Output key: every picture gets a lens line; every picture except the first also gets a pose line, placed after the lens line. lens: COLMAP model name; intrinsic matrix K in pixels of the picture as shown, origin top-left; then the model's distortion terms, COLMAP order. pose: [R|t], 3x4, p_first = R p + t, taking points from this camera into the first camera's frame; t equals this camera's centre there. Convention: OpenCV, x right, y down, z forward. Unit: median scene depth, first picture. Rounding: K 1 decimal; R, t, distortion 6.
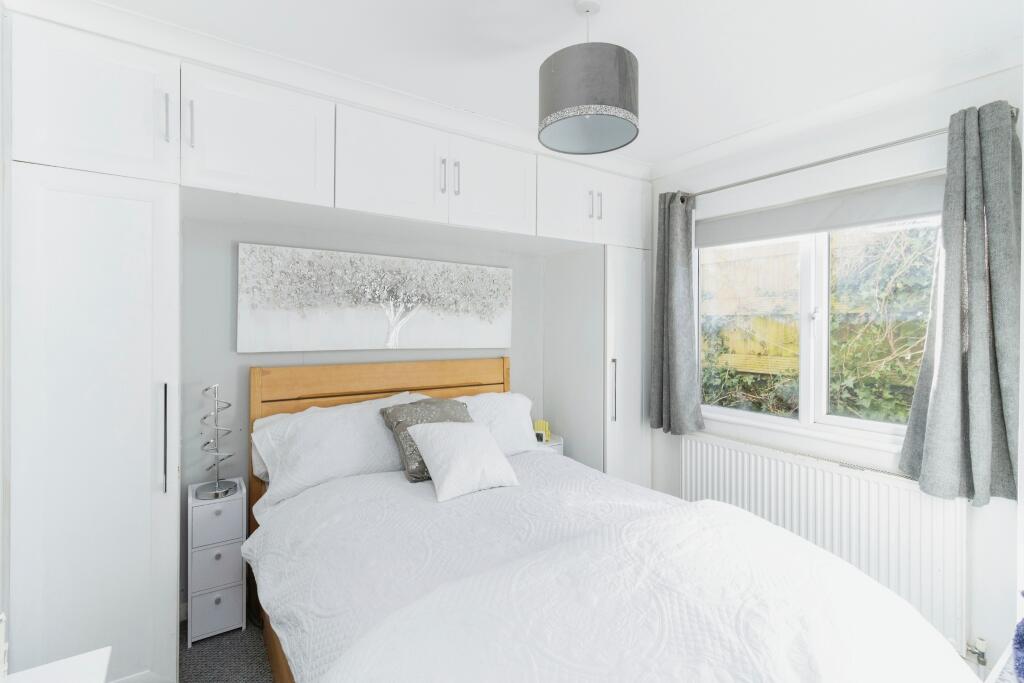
lens RADIAL K [[483.7, 0, 509.7], [0, 483.7, 321.5], [0, 0, 1]] dist [0.001341, 0.000116]
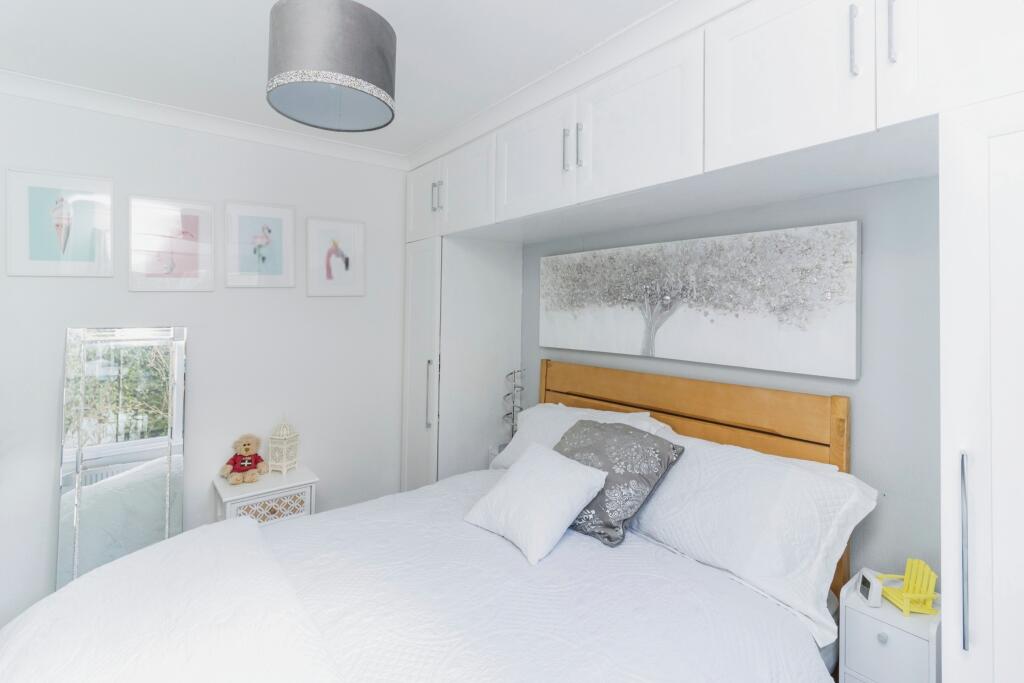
lens RADIAL K [[483.7, 0, 509.7], [0, 483.7, 321.5], [0, 0, 1]] dist [0.001341, 0.000116]
pose [[0.044274, 0.019681, -0.998826, 0.586707], [0.004451, 0.999792, 0.019897, -0.021421], [0.999009, -0.005327, 0.044177, 0.759510]]
